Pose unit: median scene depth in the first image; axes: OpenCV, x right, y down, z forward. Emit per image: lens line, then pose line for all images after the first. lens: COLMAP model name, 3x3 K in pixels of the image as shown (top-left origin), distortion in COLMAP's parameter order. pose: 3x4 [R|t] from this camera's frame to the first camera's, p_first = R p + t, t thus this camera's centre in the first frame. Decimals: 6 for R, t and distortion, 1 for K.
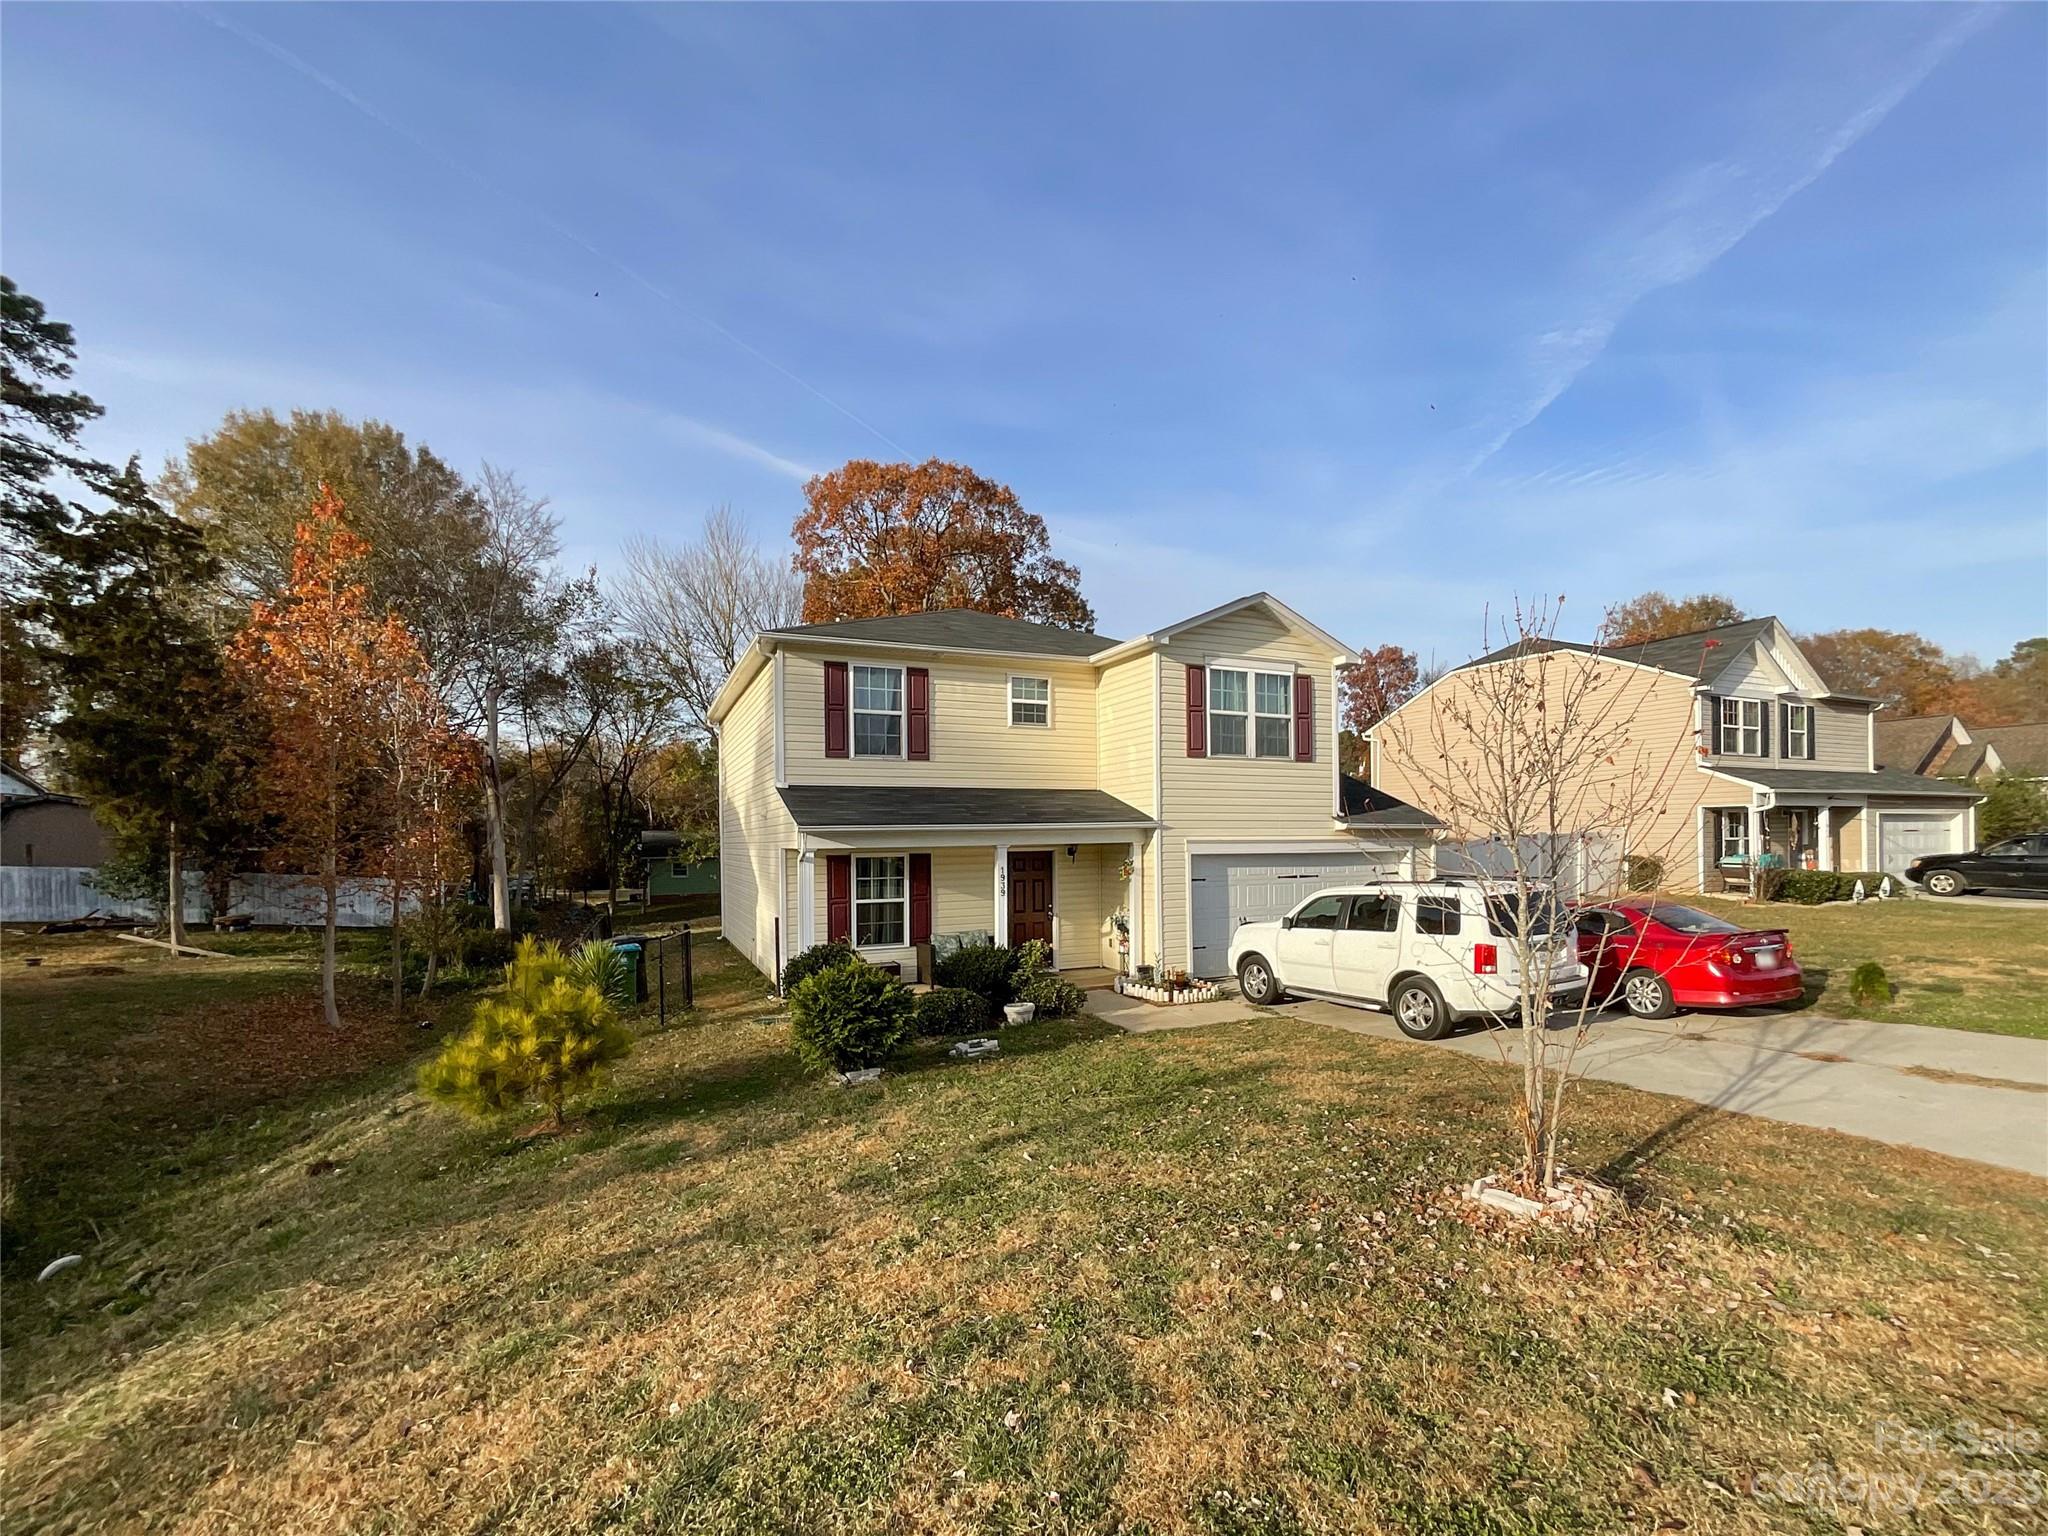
lens RADIAL K [[860.7, 0, 1018.6], [0, 860.7, 863.5], [0, 0, 1]] dist [-0.020994, 0.010739]
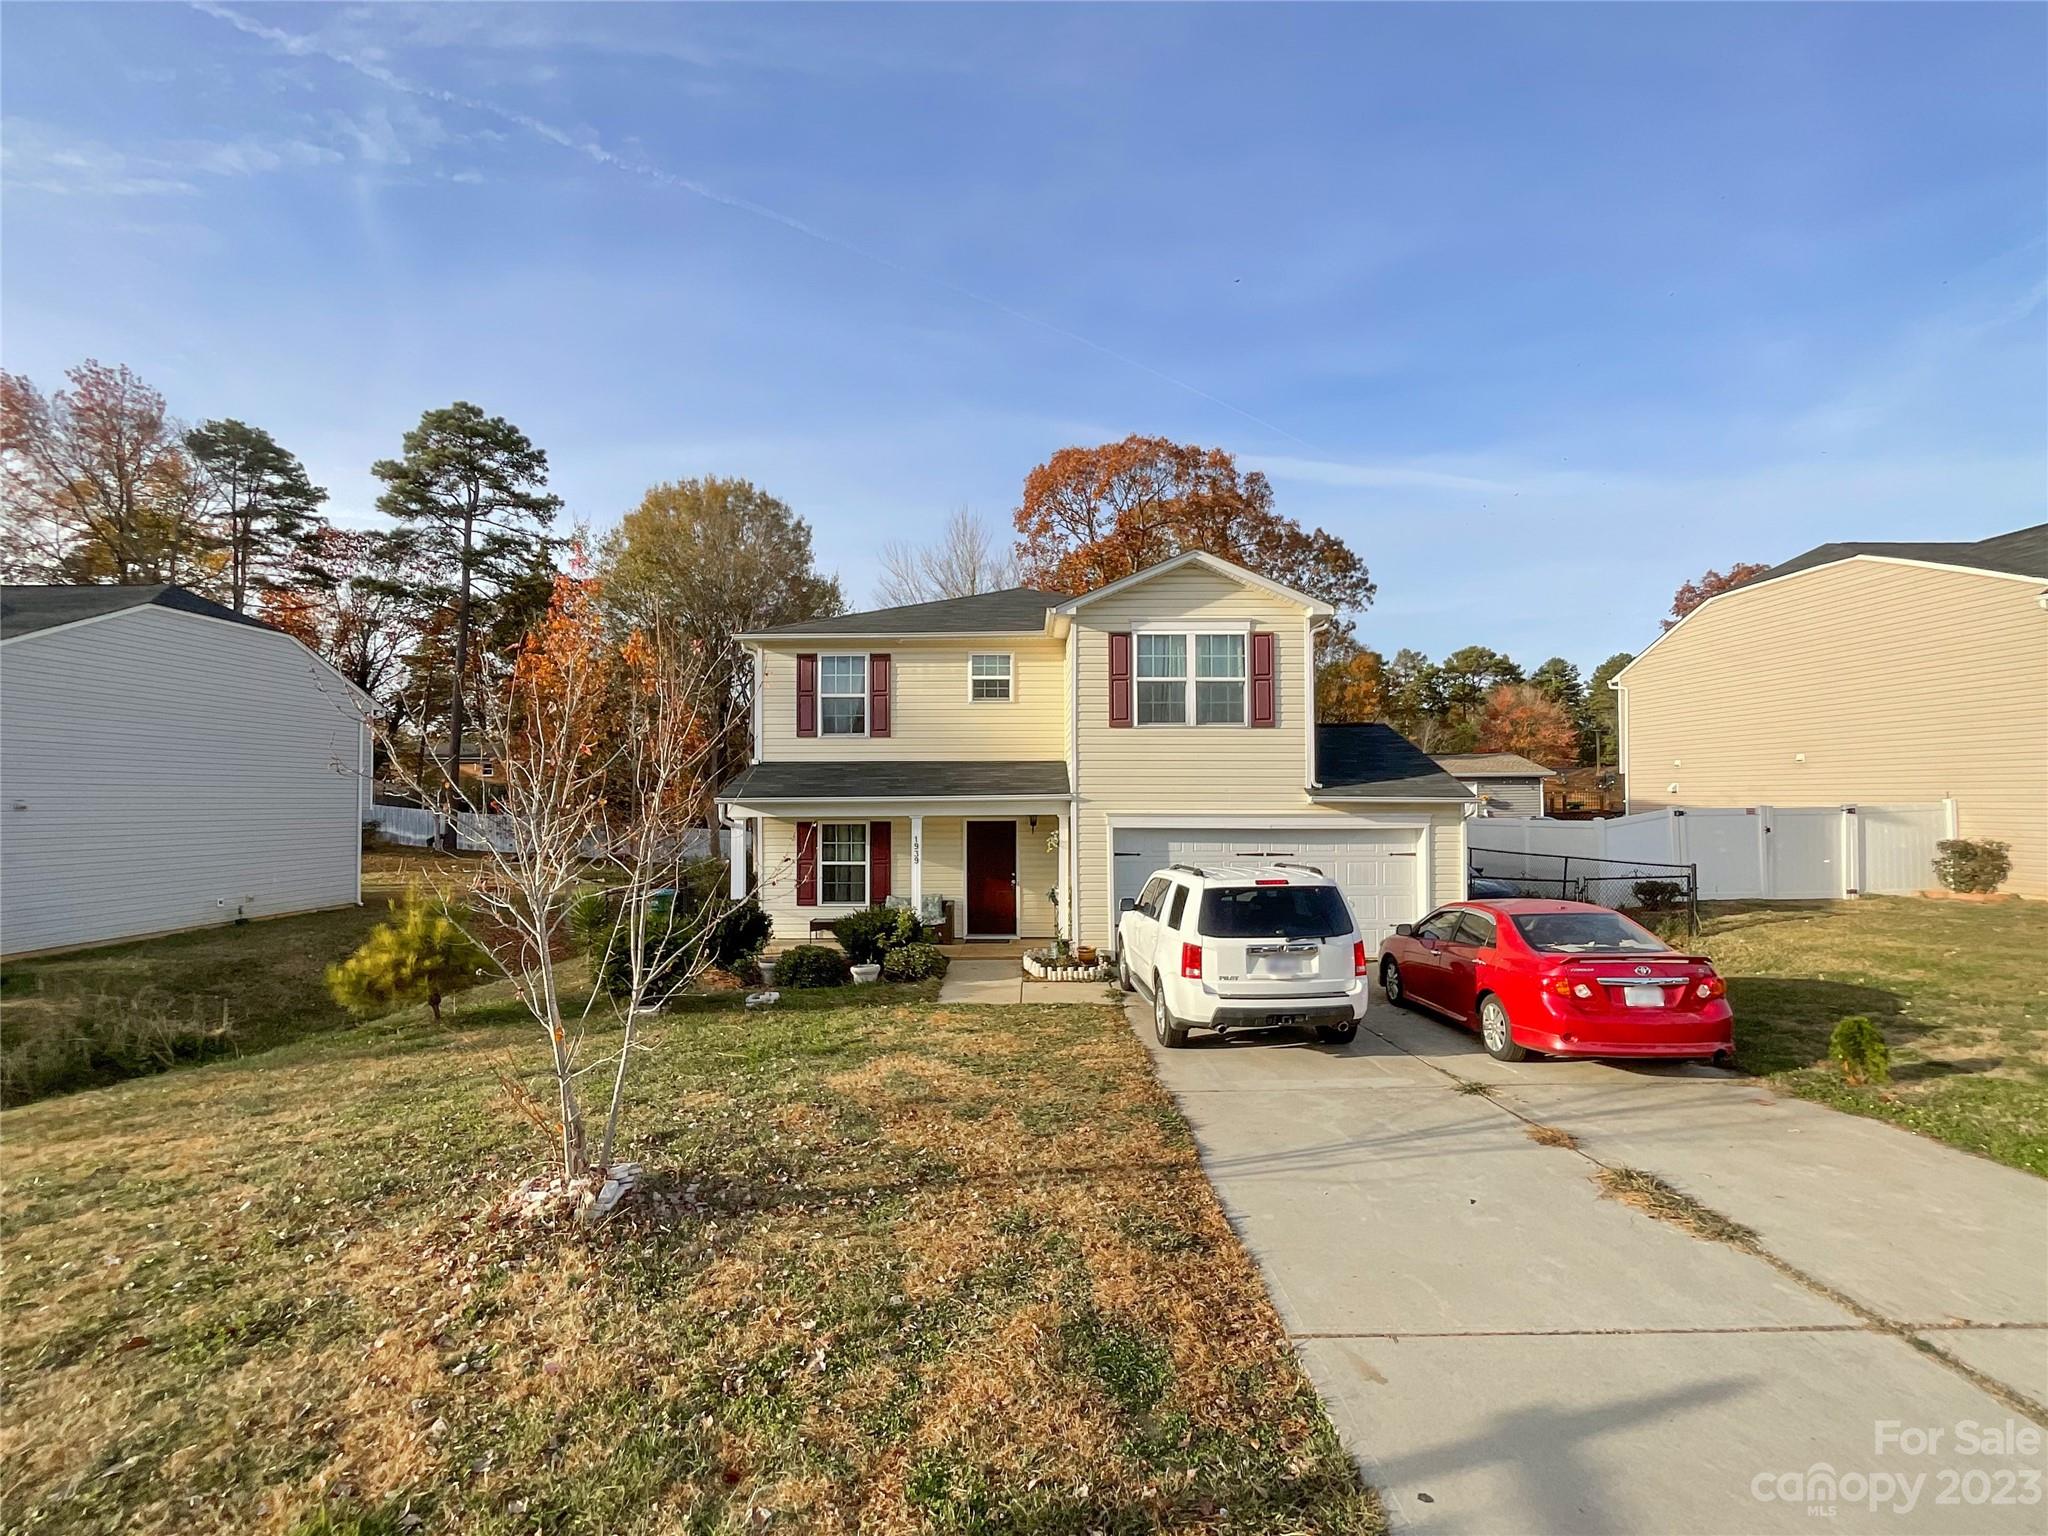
lens RADIAL K [[829.3, 0, 1028.7], [0, 829.3, 813.8], [0, 0, 1]] dist [-0.021648, 0.011498]
pose [[0.911995, 0.015227, -0.409918, 0.488899], [-0.018839, 0.999811, -0.004772, -0.020004], [0.409768, 0.012074, 0.912110, 0.108732]]
